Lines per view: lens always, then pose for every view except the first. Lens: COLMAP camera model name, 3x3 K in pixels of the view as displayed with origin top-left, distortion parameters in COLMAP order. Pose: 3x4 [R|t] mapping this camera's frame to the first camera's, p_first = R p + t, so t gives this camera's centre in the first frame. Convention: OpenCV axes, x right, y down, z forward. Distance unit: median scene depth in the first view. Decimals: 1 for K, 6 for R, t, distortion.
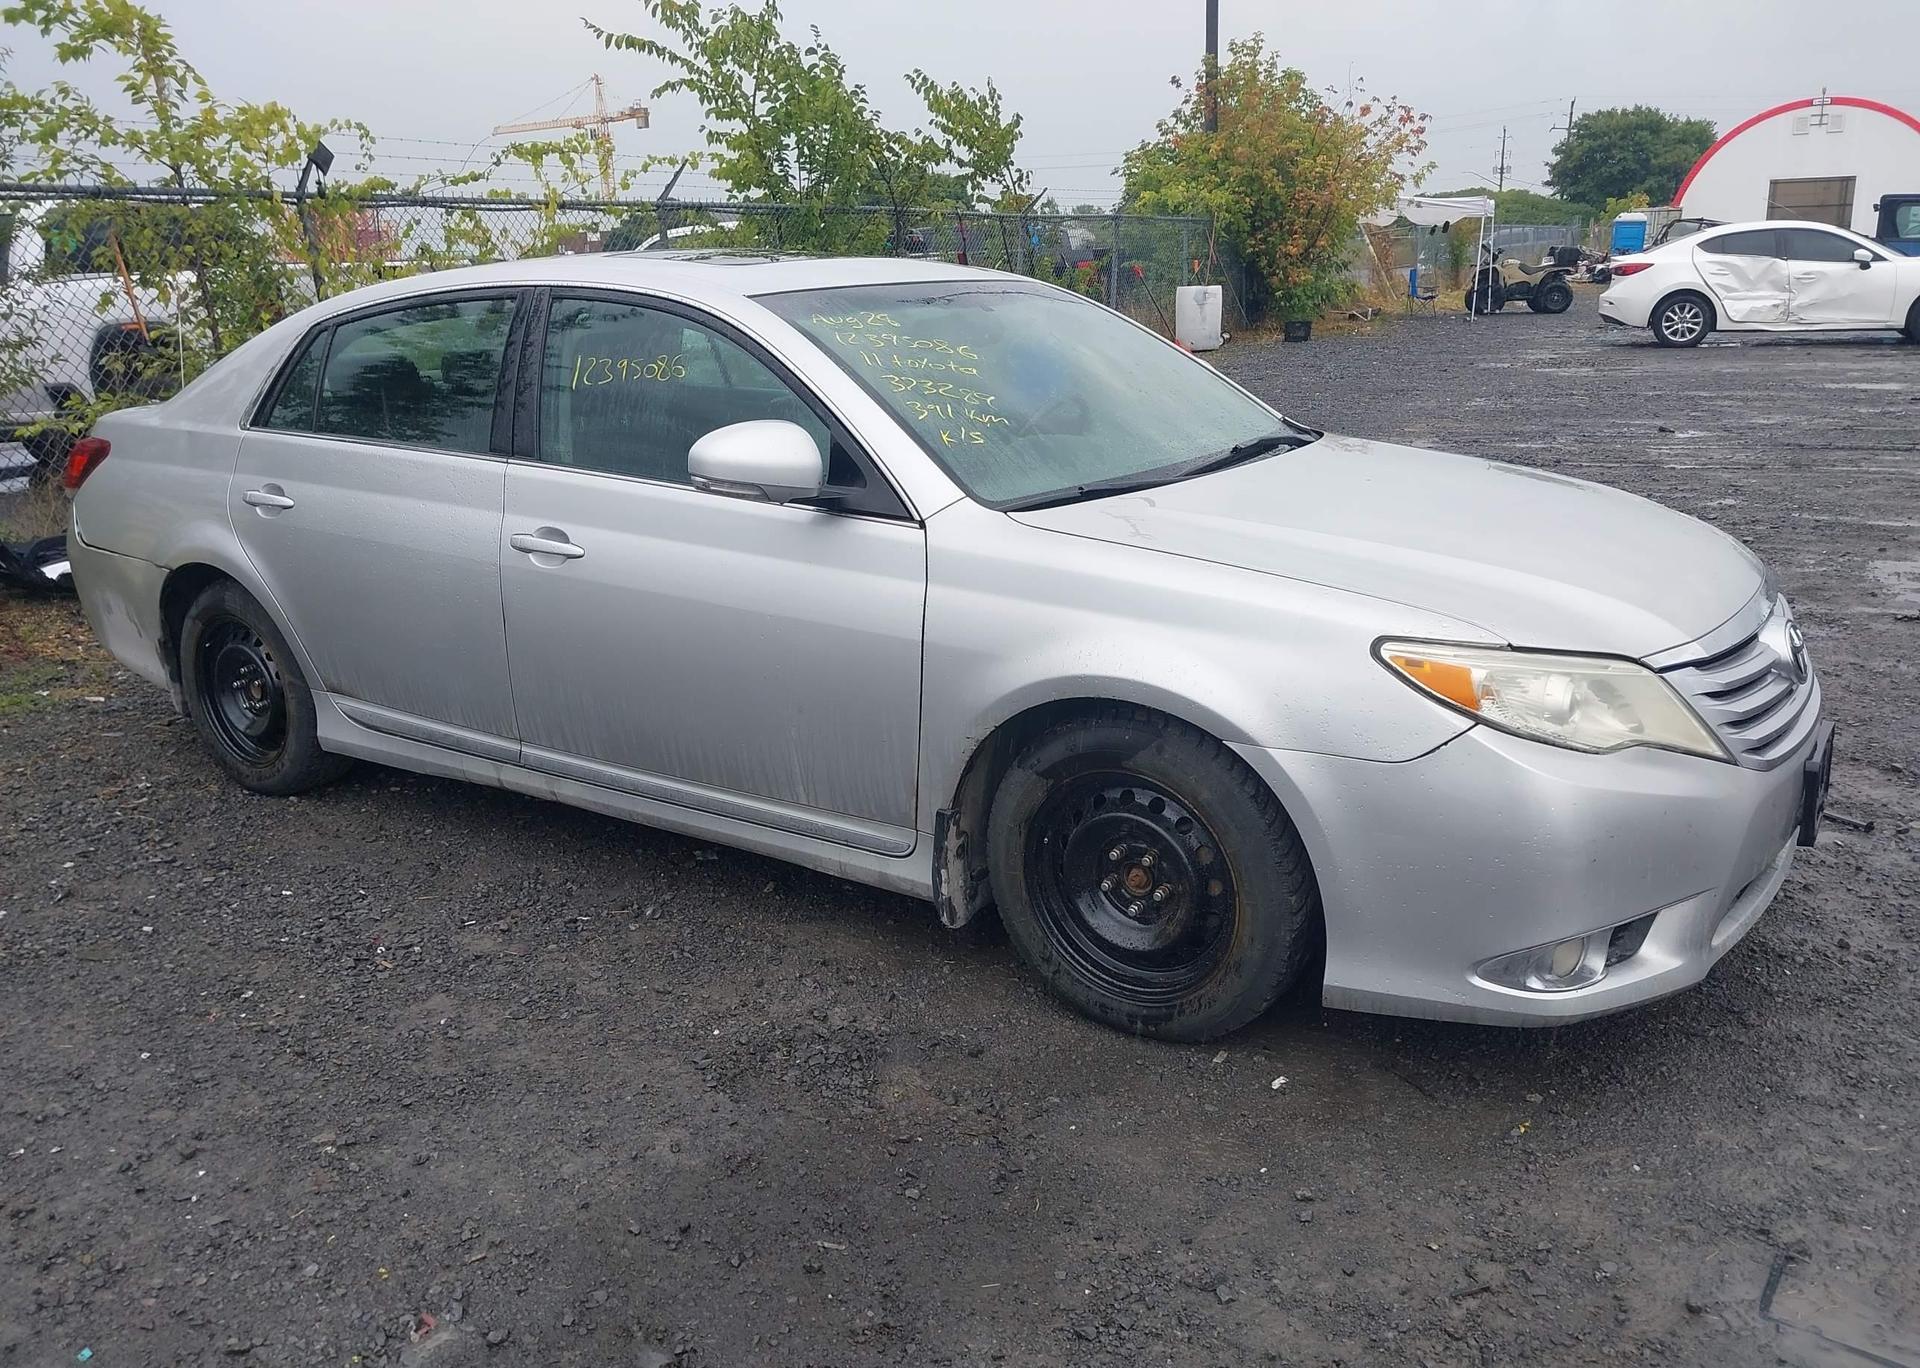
lens RADIAL K [[1522.6, 0, 960.0], [0, 1522.6, 684.0], [0, 0, 1]] dist [0.031431, -0.046002]
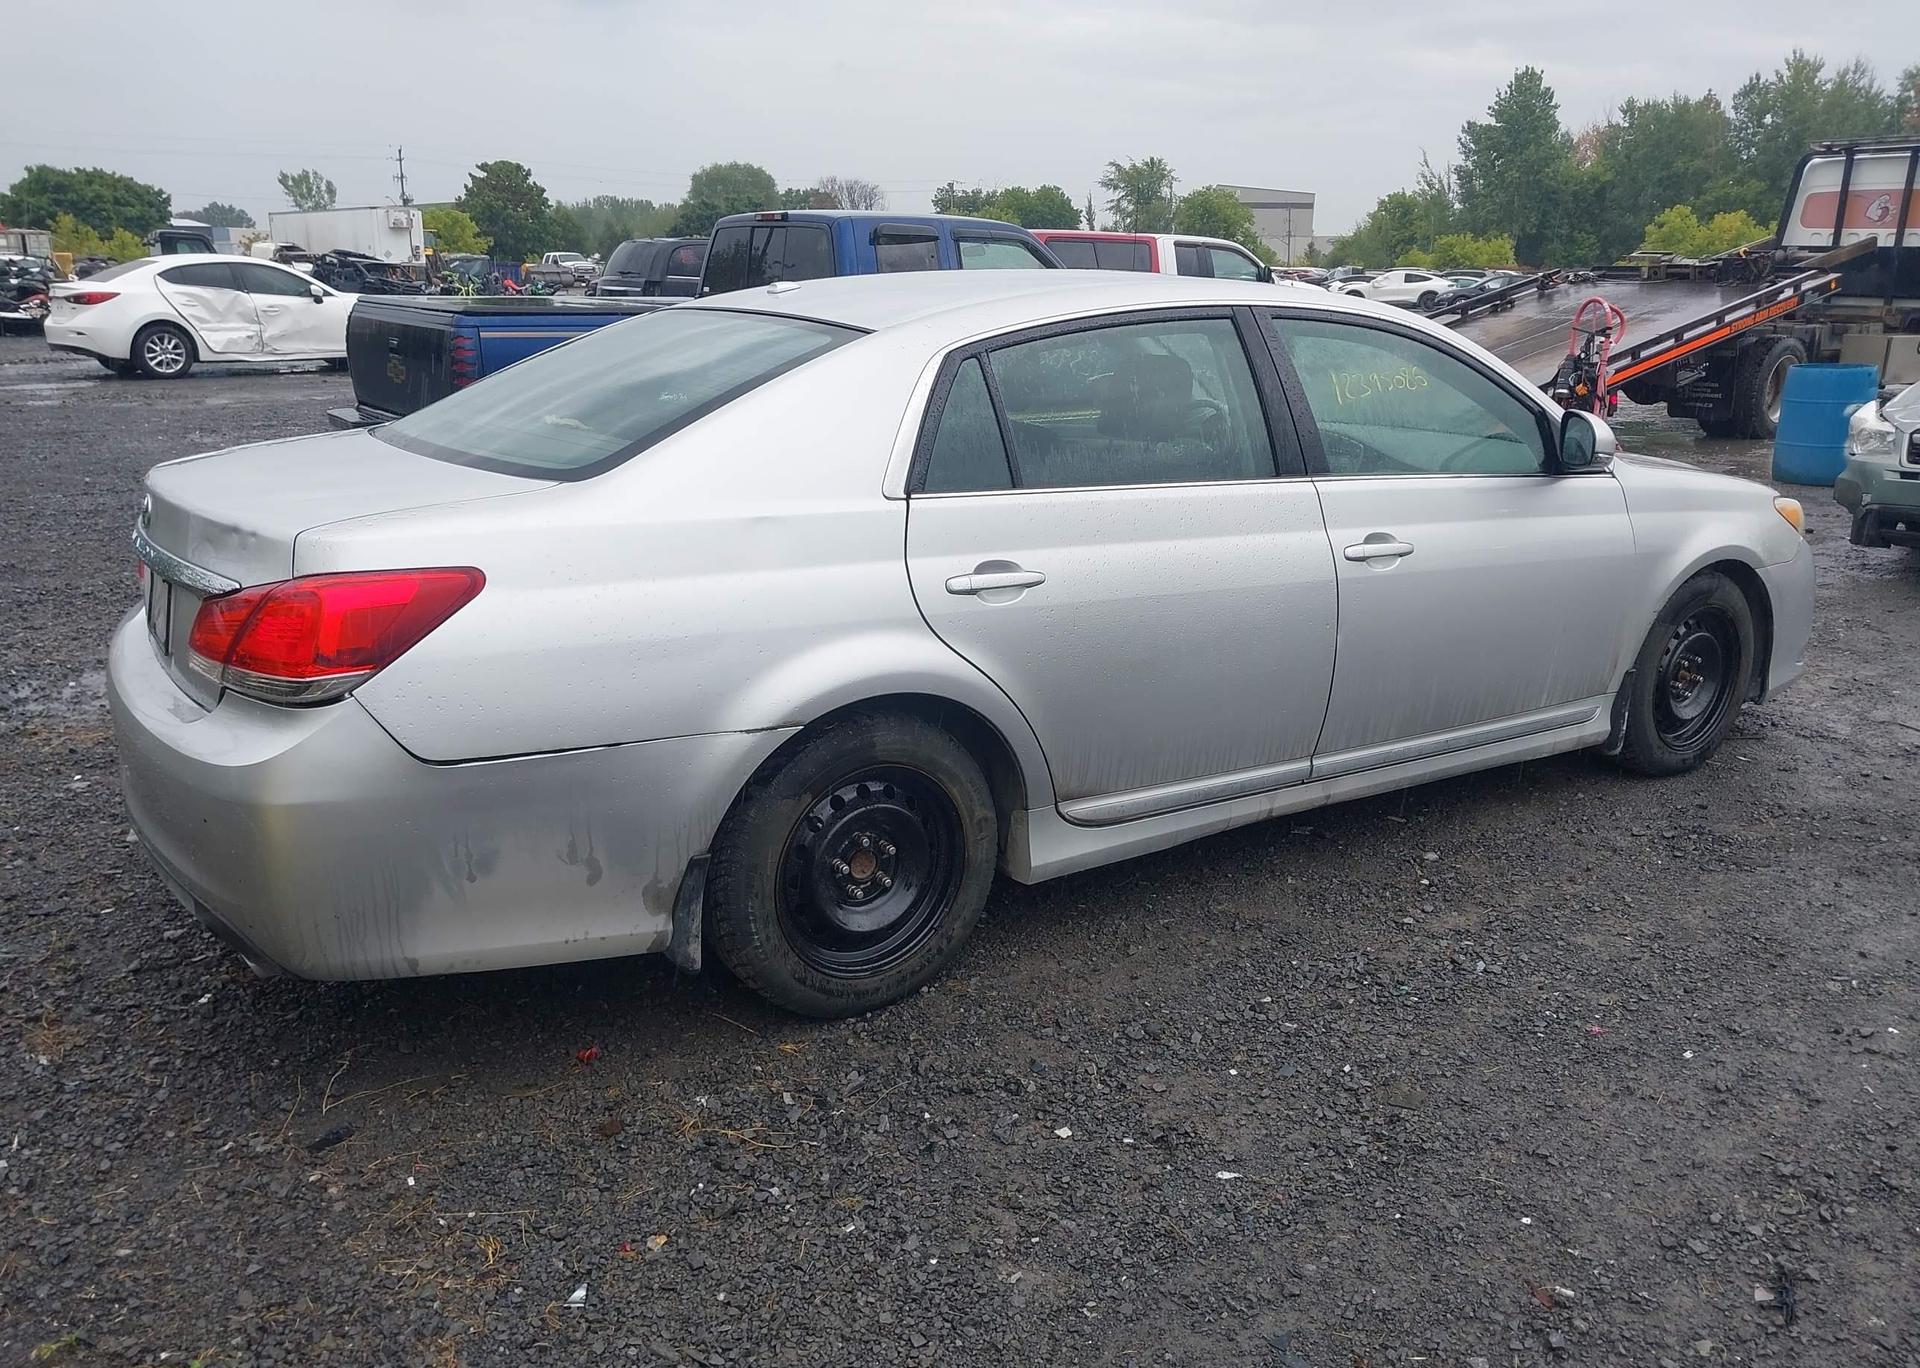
lens RADIAL K [[1501.8, 0, 960.0], [0, 1501.8, 684.0], [0, 0, 1]] dist [0.046964, -0.032023]
pose [[0.396599, -0.209447, 0.893779, -0.633995], [0.226963, 0.965770, 0.125606, -0.093671], [-0.889493, 0.153039, 0.430560, 0.390382]]
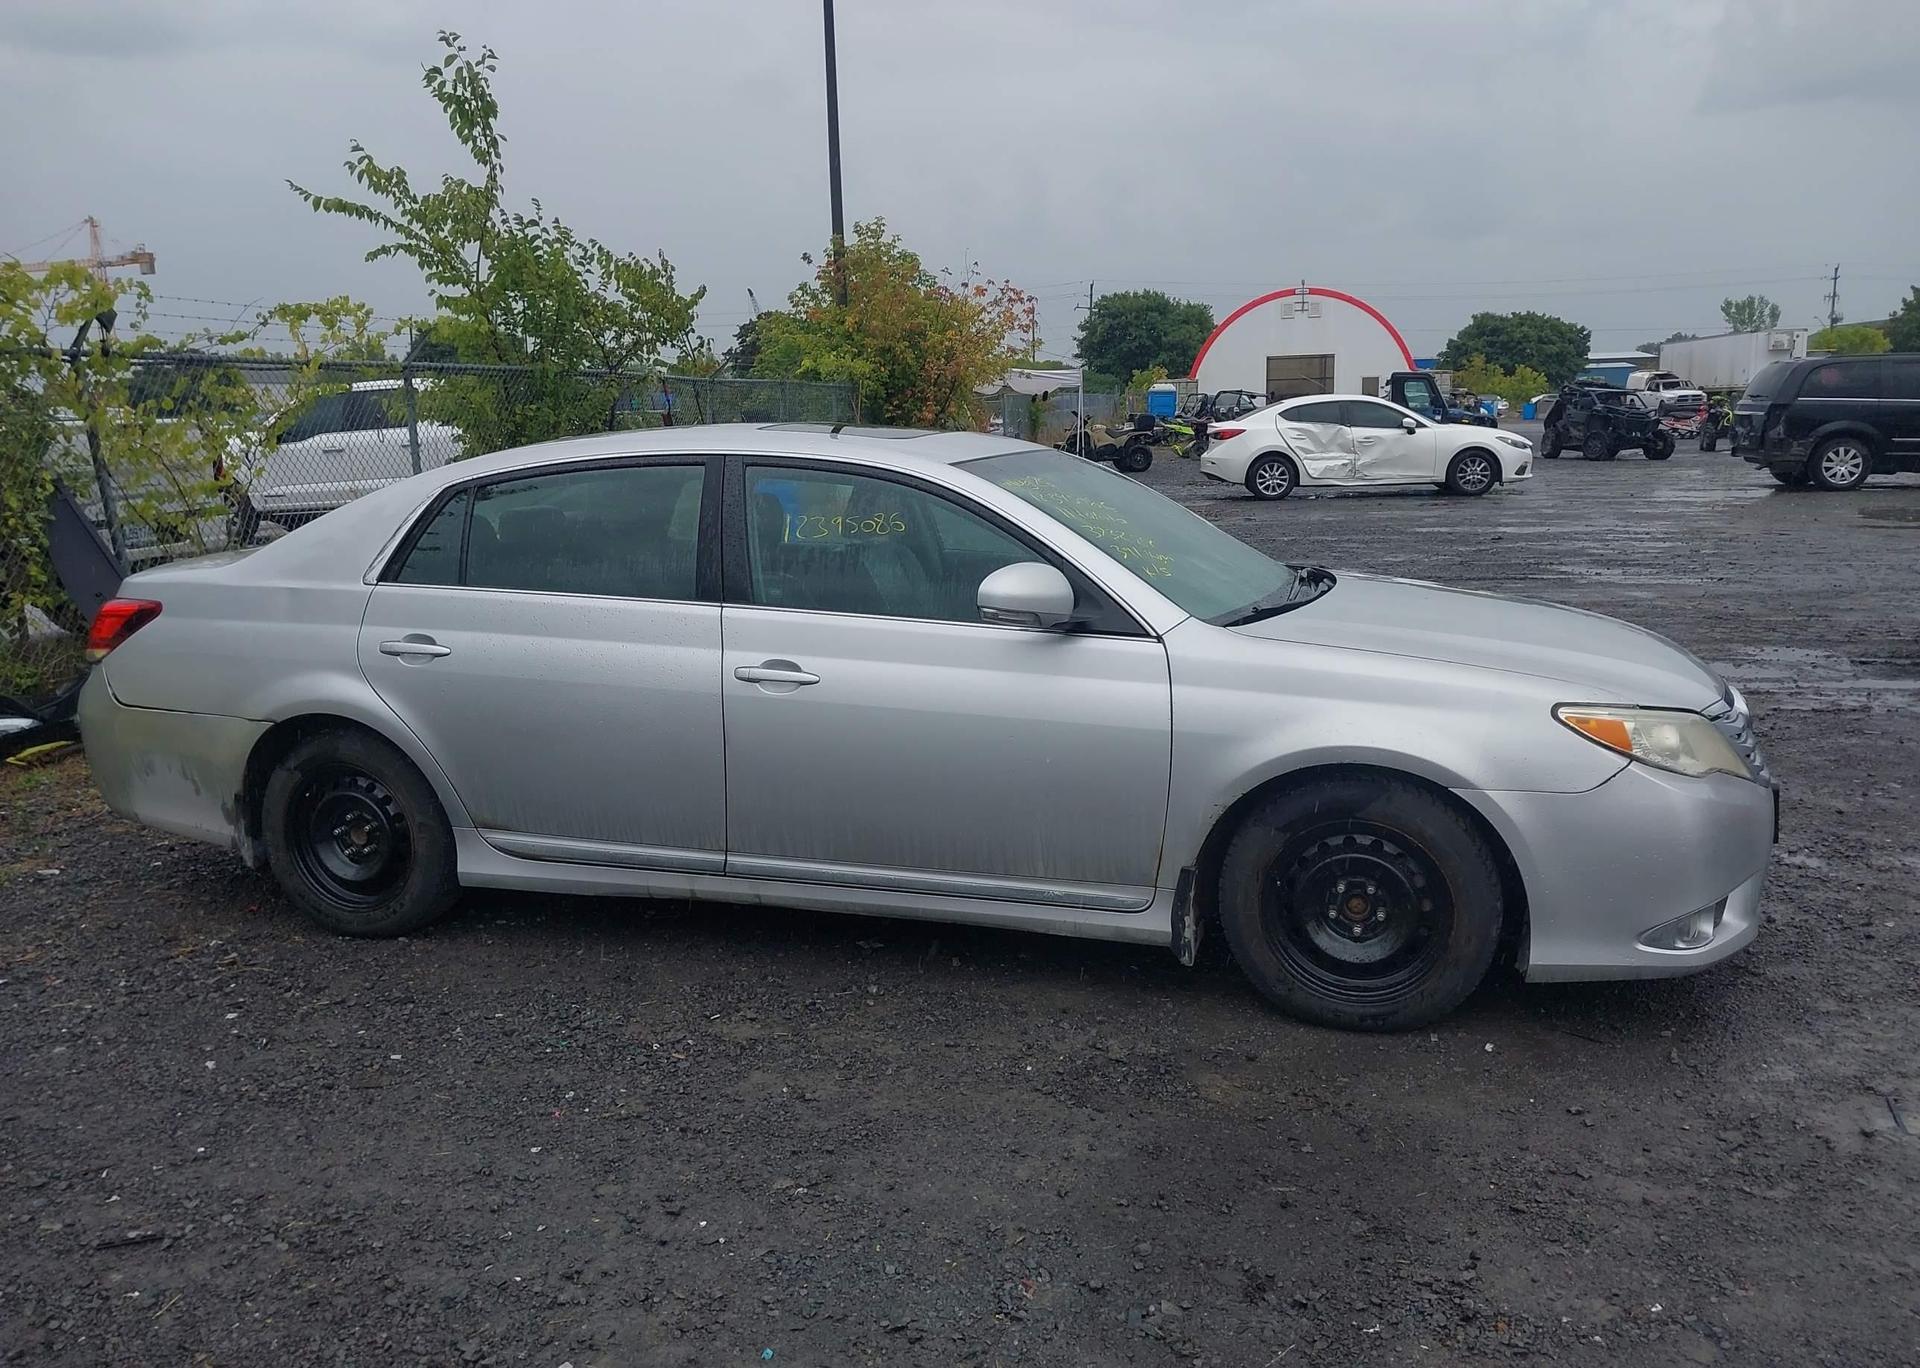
lens RADIAL K [[1511.9, 0, 966.4], [0, 1511.9, 688.2], [0, 0, 1]] dist [0.057366, -0.100185]
pose [[0.958494, -0.041769, 0.282038, -0.215721], [0.068478, 0.993981, -0.085512, 0.012658], [-0.276769, 0.101276, 0.955585, -0.059888]]
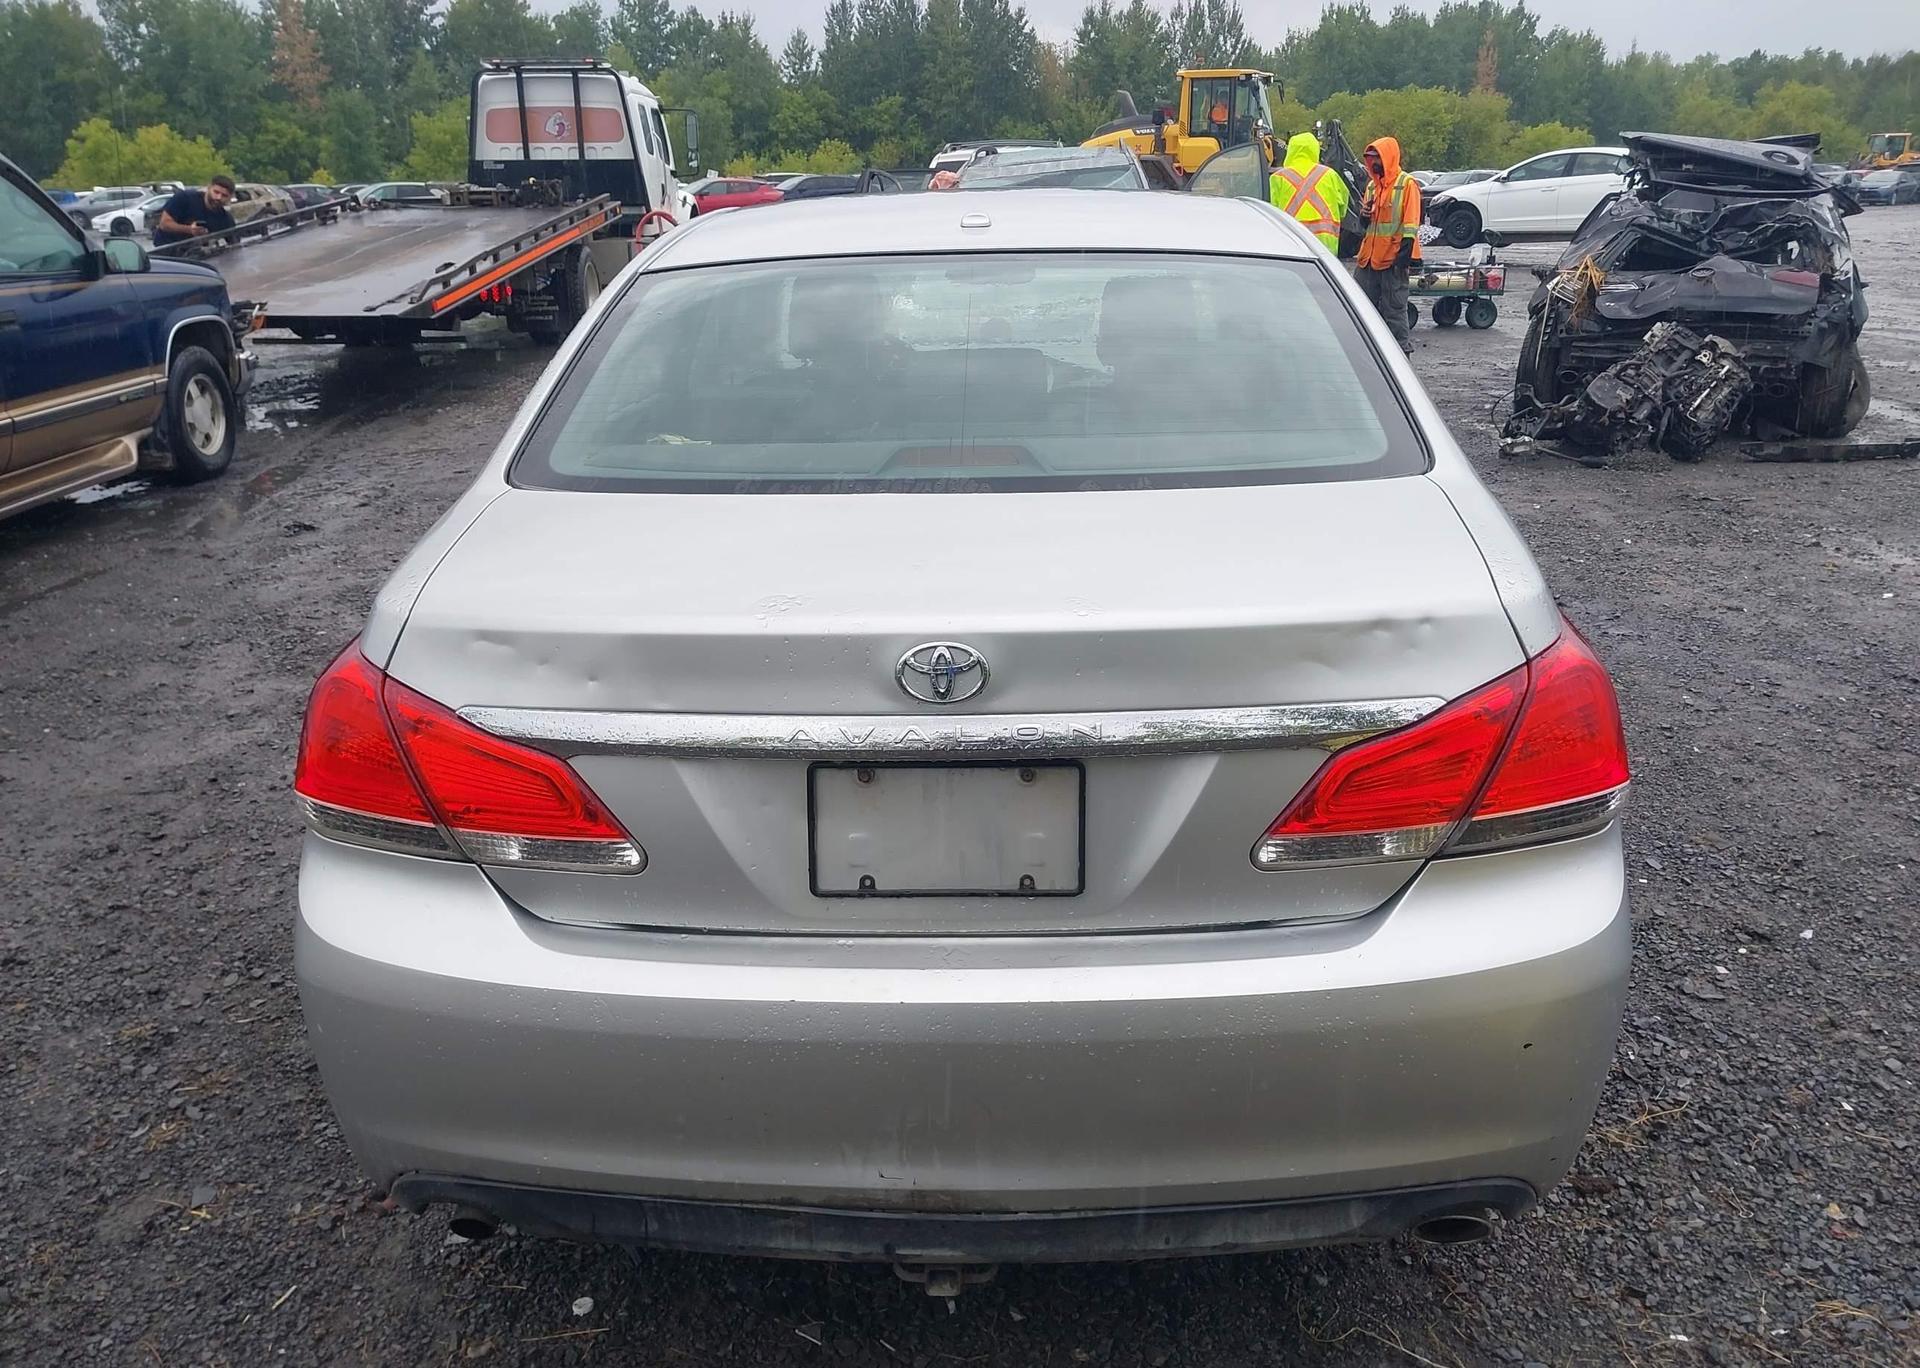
lens RADIAL K [[1522.6, 0, 960.0], [0, 1522.6, 684.0], [0, 0, 1]] dist [0.031431, -0.046002]
pose [[-0.505913, -0.234331, 0.830145, -0.537366], [0.265348, 0.873447, 0.408265, -0.228288], [-0.820757, 0.426824, -0.379709, 0.839953]]
